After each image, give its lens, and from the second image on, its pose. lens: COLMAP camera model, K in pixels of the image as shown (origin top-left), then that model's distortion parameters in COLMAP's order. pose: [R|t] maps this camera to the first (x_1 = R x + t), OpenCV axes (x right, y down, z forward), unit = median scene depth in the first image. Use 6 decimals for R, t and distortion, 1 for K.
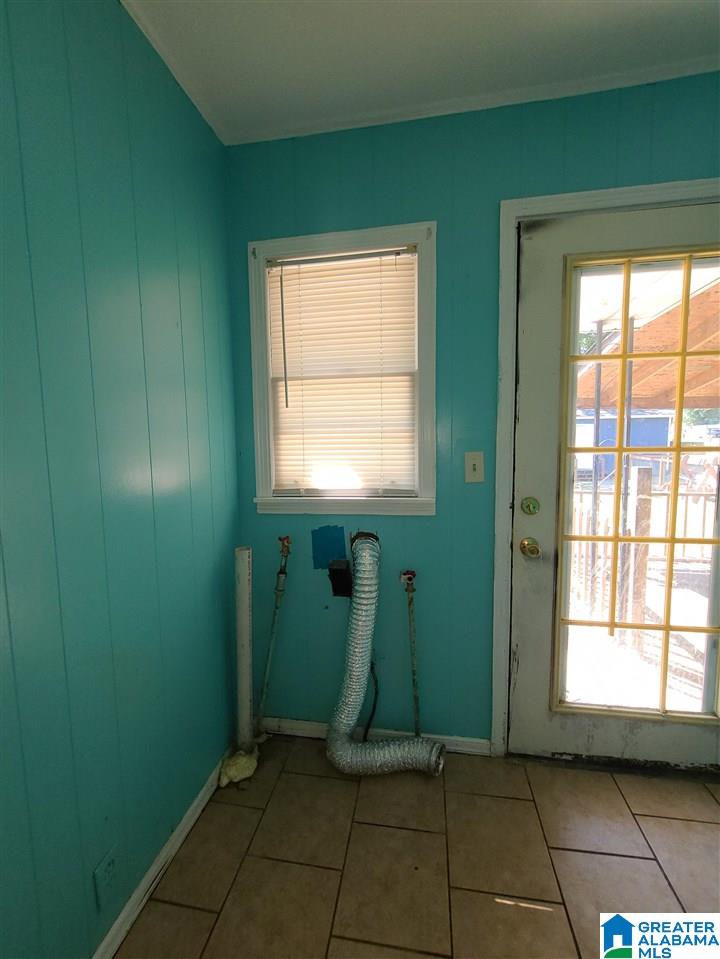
lens RADIAL K [[394.9, 0, 363.5], [0, 394.9, 472.3], [0, 0, 1]] dist [-0.008414, 0.000383]
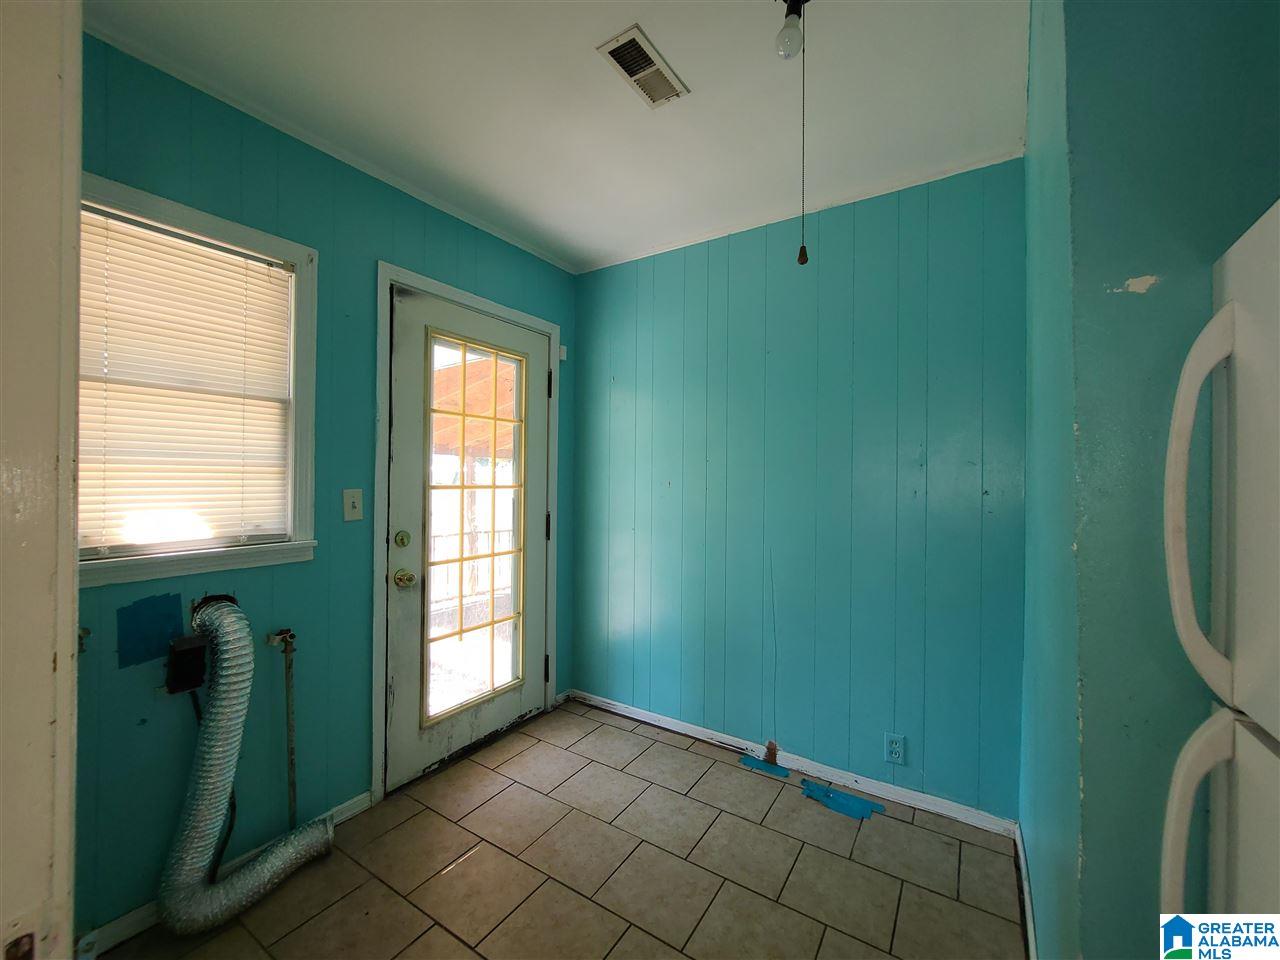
lens RADIAL K [[522.4, 0, 635.3], [0, 522.4, 473.8], [0, 0, 1]] dist [-0.002197, -0.000146]
pose [[0.401163, 0.026051, 0.915636, -0.630836], [0.066458, 0.996133, -0.057458, 0.031698], [-0.913593, 0.083901, 0.397881, -0.167987]]
